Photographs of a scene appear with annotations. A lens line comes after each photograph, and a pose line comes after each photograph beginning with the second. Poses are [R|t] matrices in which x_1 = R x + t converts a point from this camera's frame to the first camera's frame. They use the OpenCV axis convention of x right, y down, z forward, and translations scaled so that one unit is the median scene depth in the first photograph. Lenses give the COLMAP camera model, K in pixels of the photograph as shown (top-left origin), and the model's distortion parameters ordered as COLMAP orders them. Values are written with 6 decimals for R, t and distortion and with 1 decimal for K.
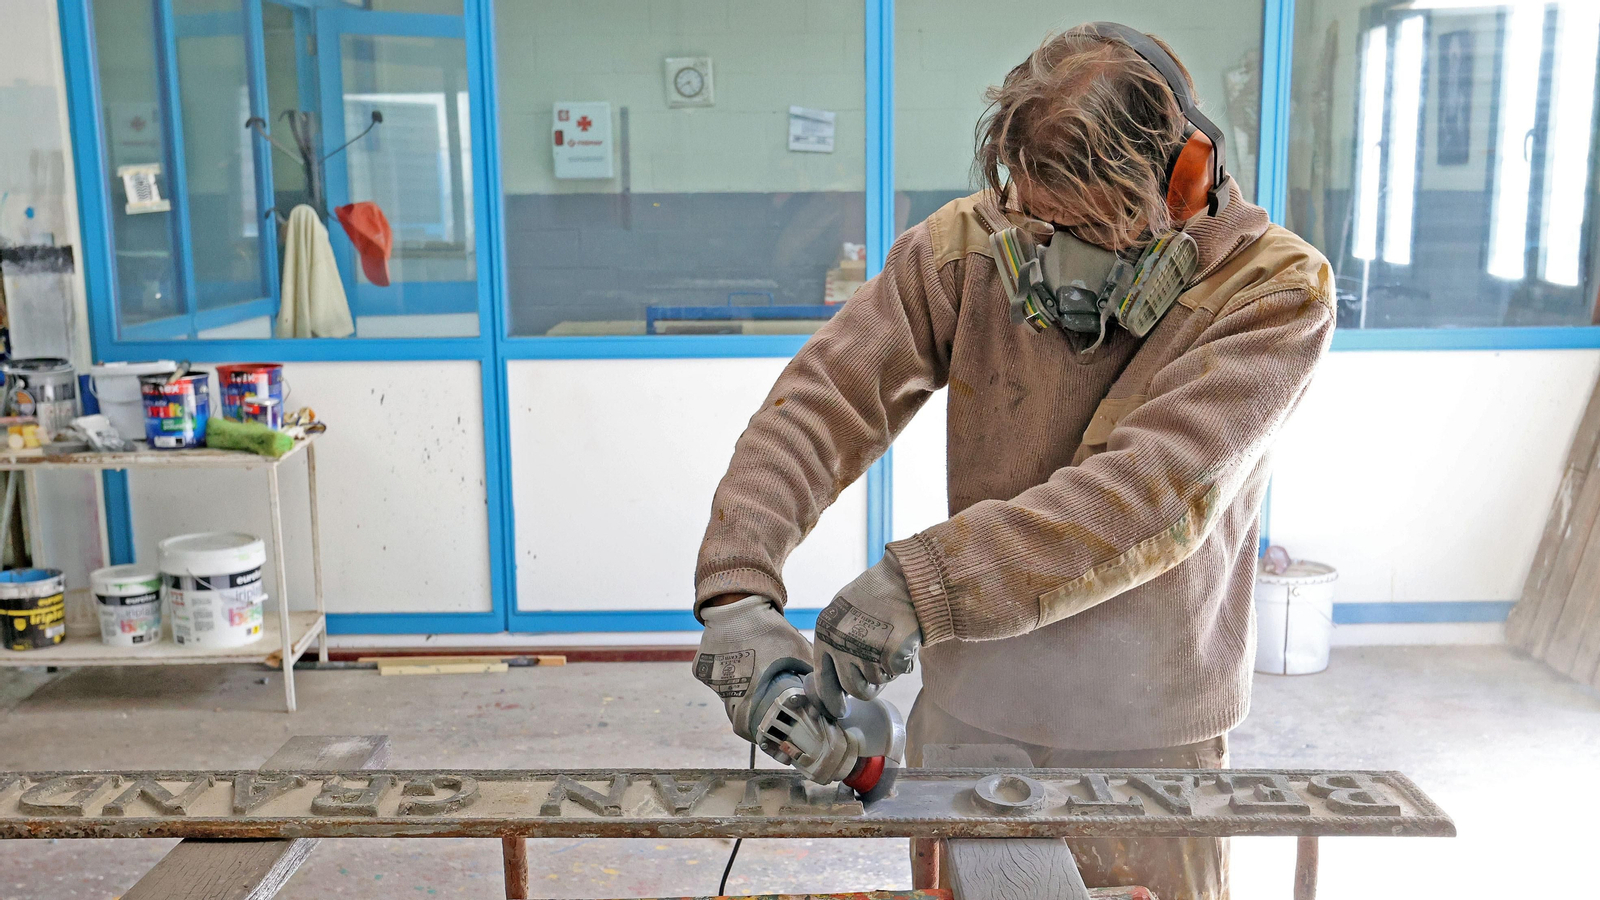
lens RADIAL K [[1832.7, 0, 777.6], [0, 1832.7, 576.0], [0, 0, 1]] dist [0.069870, -0.001698]
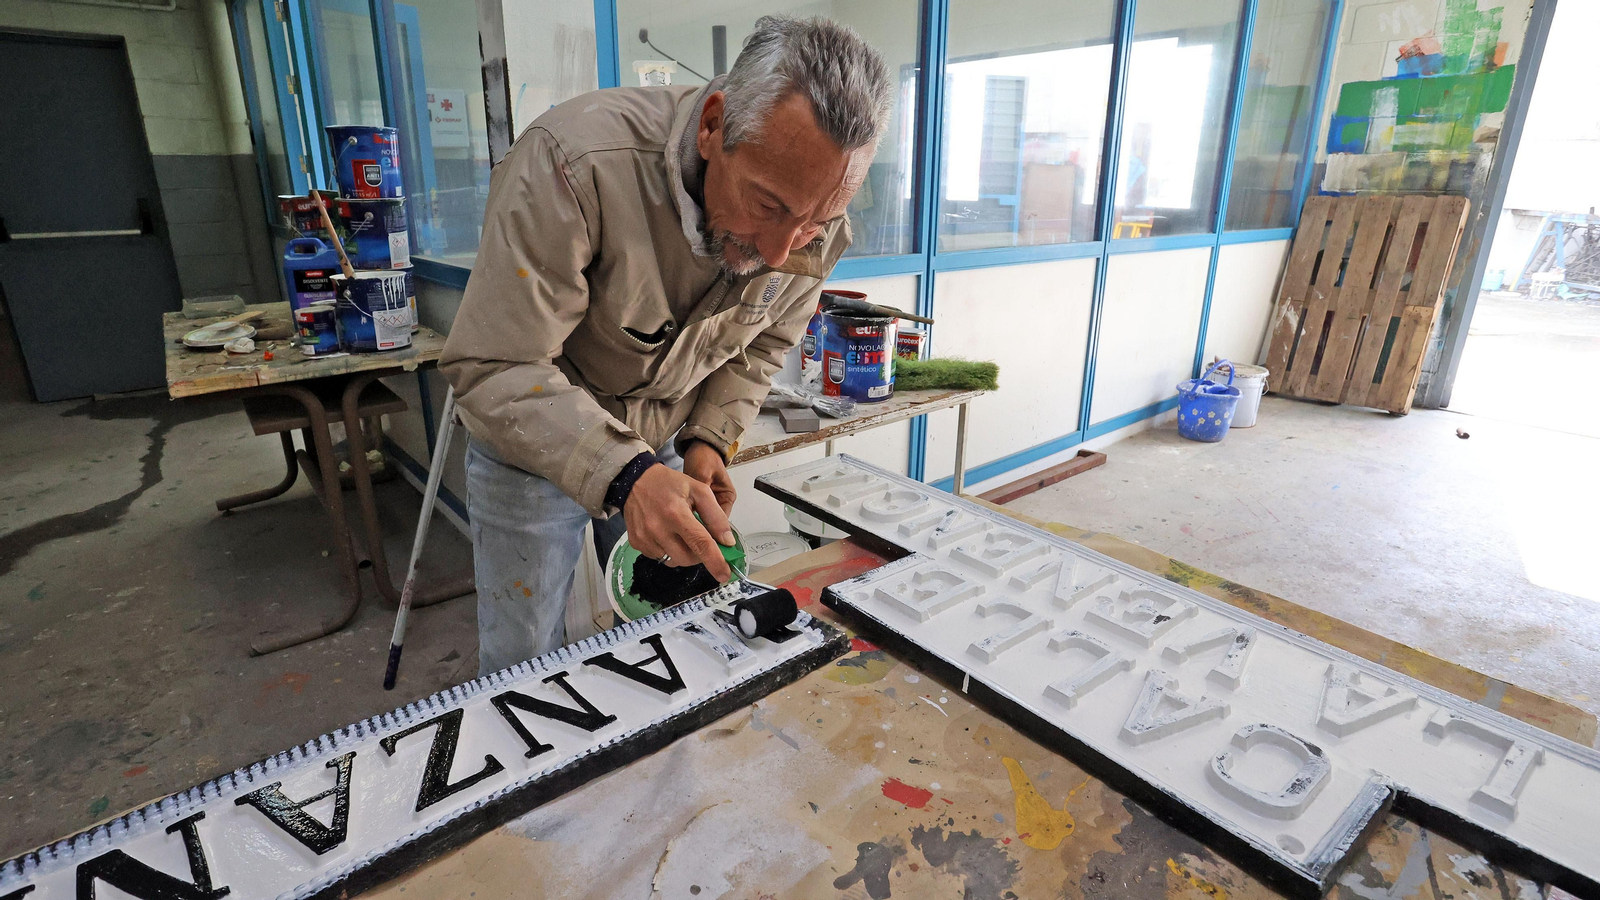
lens RADIAL K [[802.1, 0, 782.8], [0, 802.1, 455.3], [0, 0, 1]] dist [-0.074394, 0.026969]
pose [[0.767376, -0.201279, 0.608786, -0.549020], [0.128207, 0.978445, 0.161892, -0.100799], [-0.628249, -0.046181, 0.776640, 0.689836]]
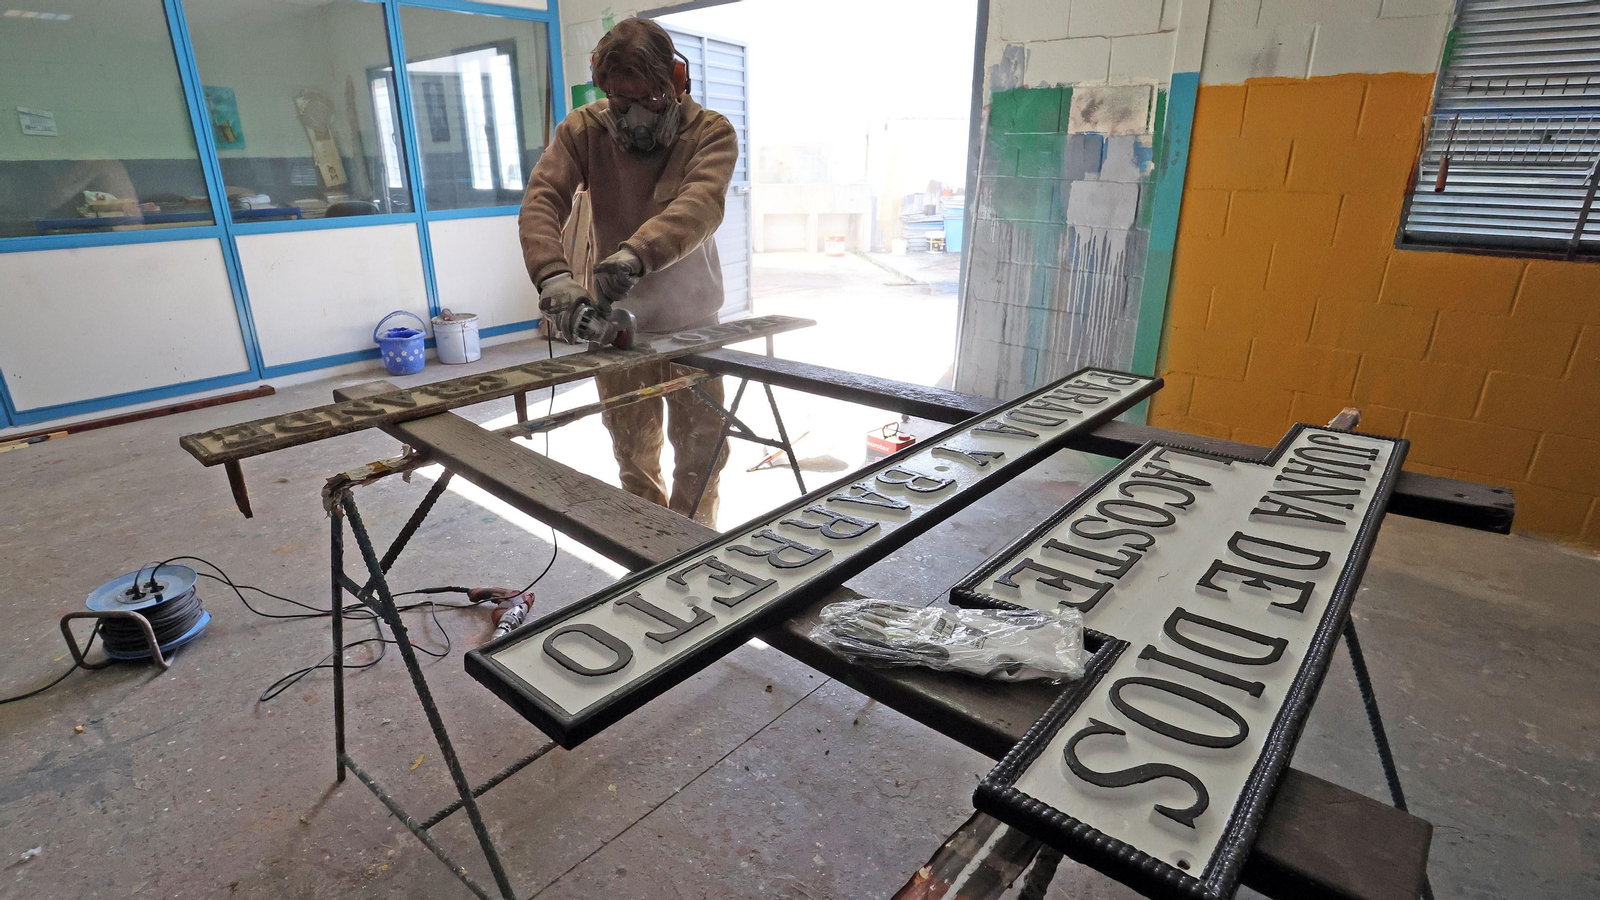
lens RADIAL K [[802.1, 0, 782.8], [0, 802.1, 455.3], [0, 0, 1]] dist [-0.074394, 0.026969]
pose [[0.650811, -0.254621, 0.715271, -0.200152], [0.156587, 0.966849, 0.201702, 0.027398], [-0.742917, -0.019267, 0.669106, 0.056944]]
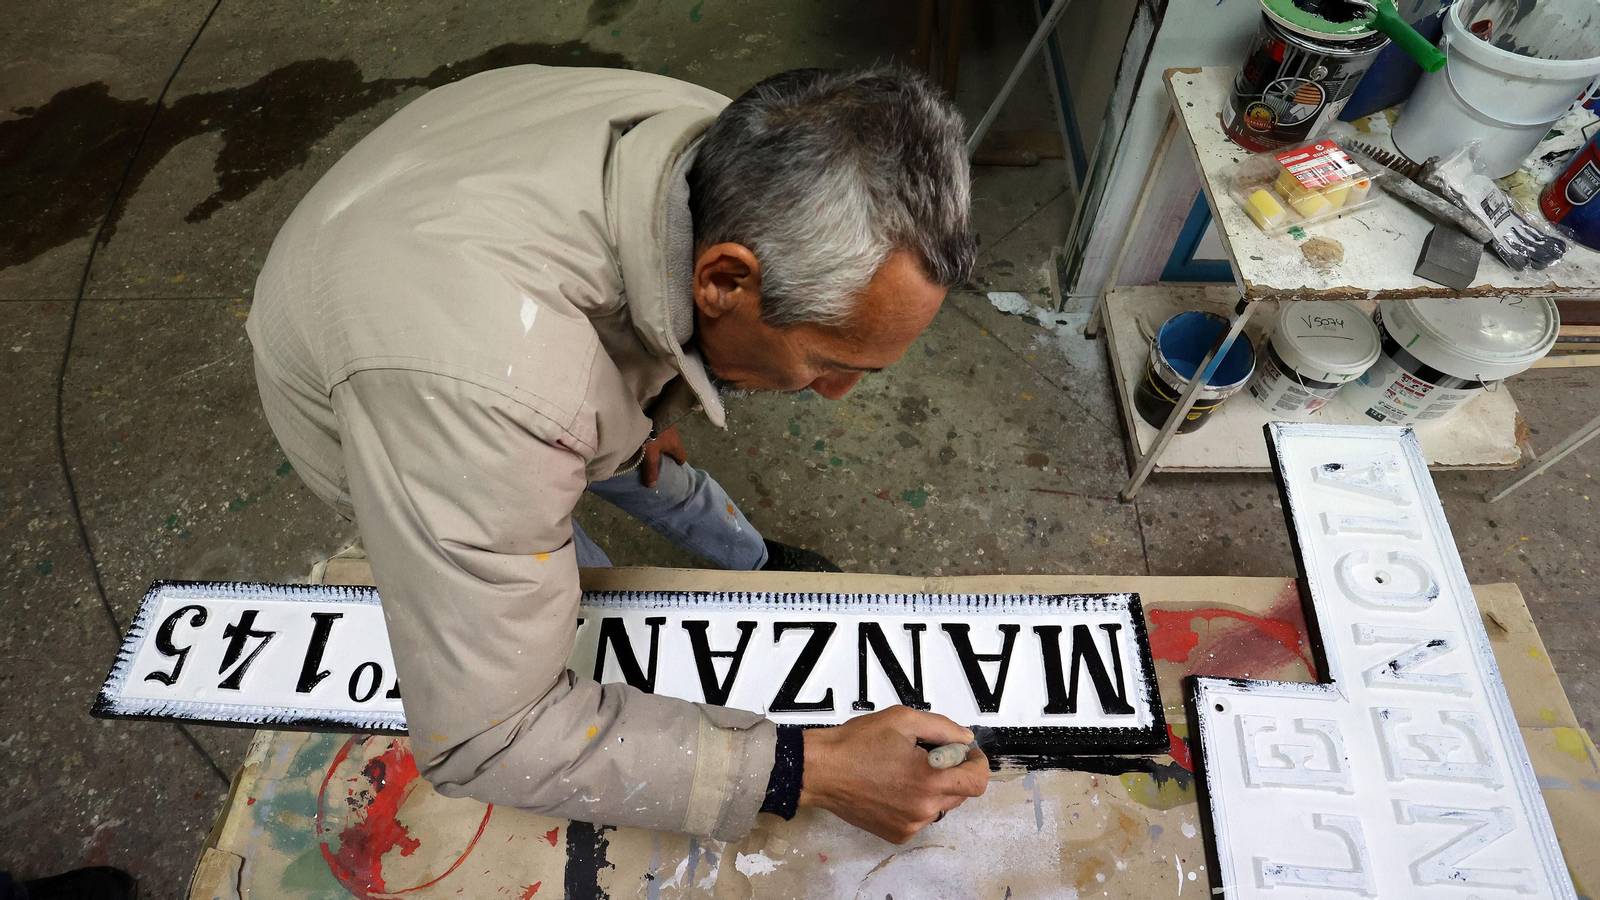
lens RADIAL K [[802.1, 0, 782.8], [0, 802.1, 455.3], [0, 0, 1]] dist [-0.074394, 0.026969]
pose [[0.996691, 0.019916, -0.078804, -0.519668], [0.043968, 0.683321, 0.728793, -0.188035], [0.068363, -0.729846, 0.680185, 0.729191]]
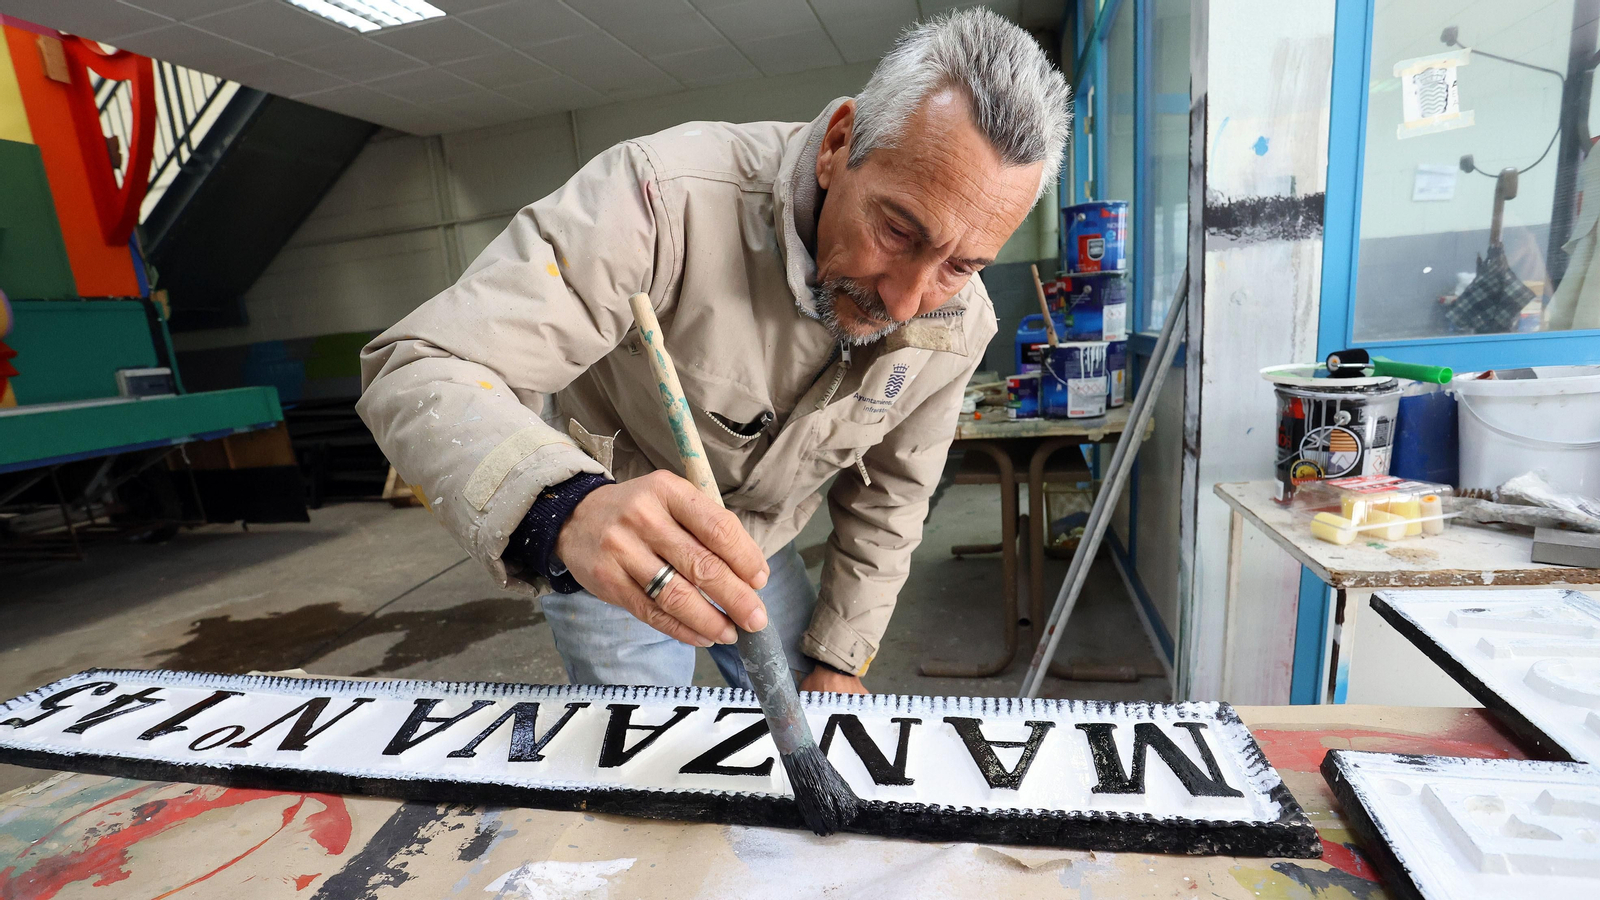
lens RADIAL K [[788.7, 0, 796.7], [0, 788.7, 519.9], [0, 0, 1]] dist [-0.075122, 0.024862]
pose [[0.969723, -0.012098, -0.243907, -0.492820], [0.022912, 0.998874, 0.041546, -0.082245], [0.243130, -0.045876, 0.968908, 0.702238]]
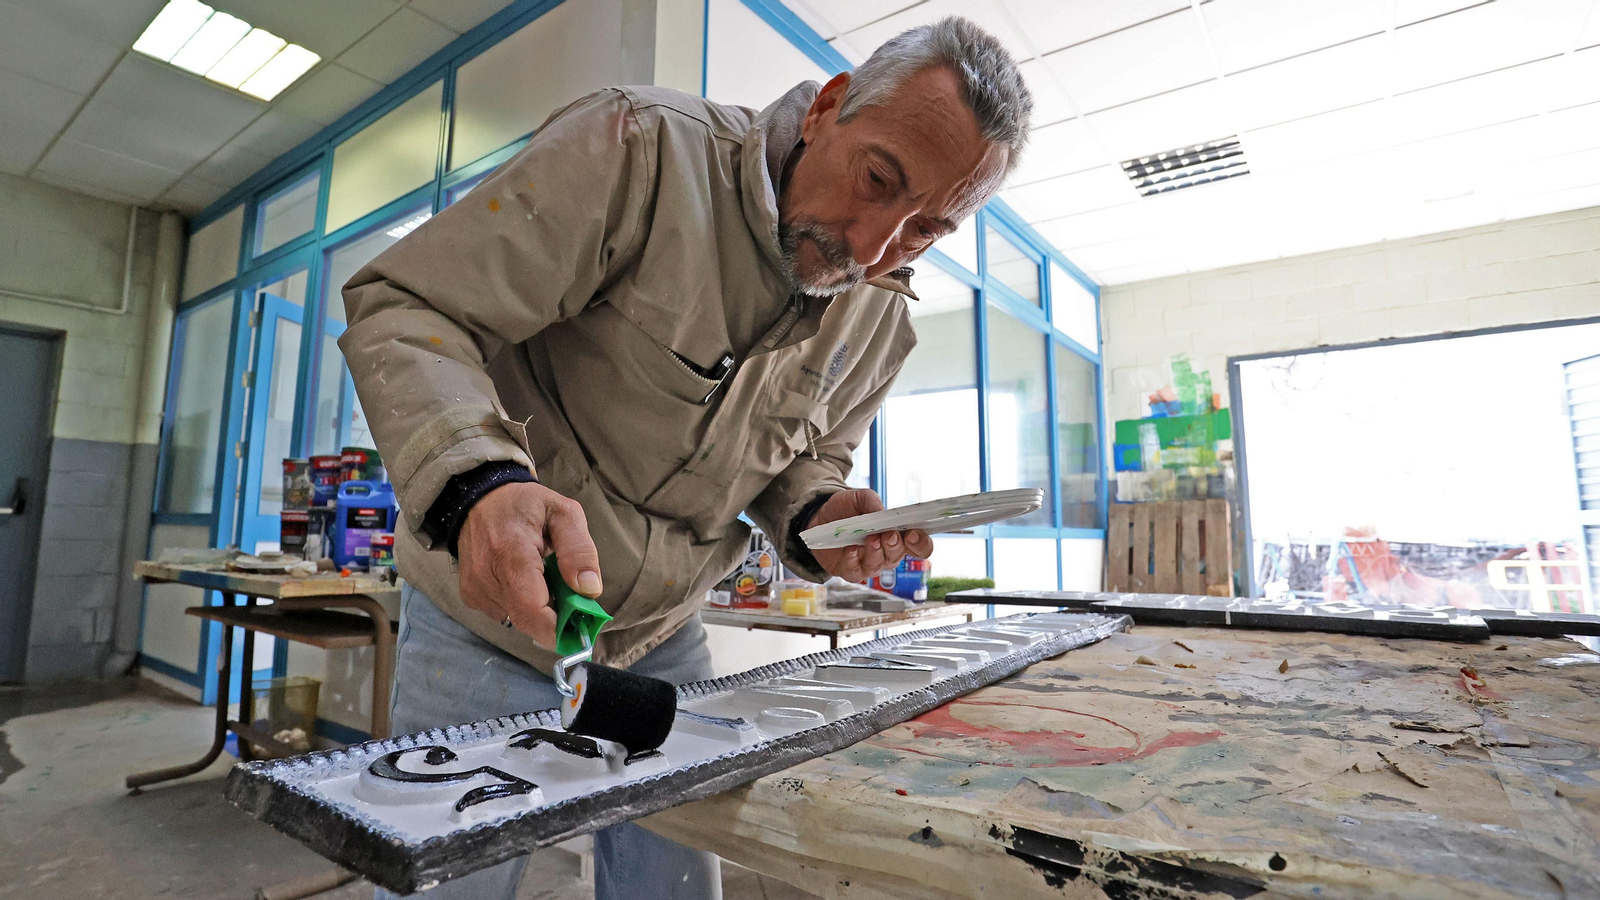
lens RADIAL K [[828.0, 0, 733.3], [0, 828.0, 416.9], [0, 0, 1]] dist [-0.101496, 0.048000]
pose [[0.620896, 0.130207, 0.773004, -0.706976], [0.146278, 0.949543, -0.277437, -0.051385], [-0.770124, 0.285333, 0.570521, 0.734130]]
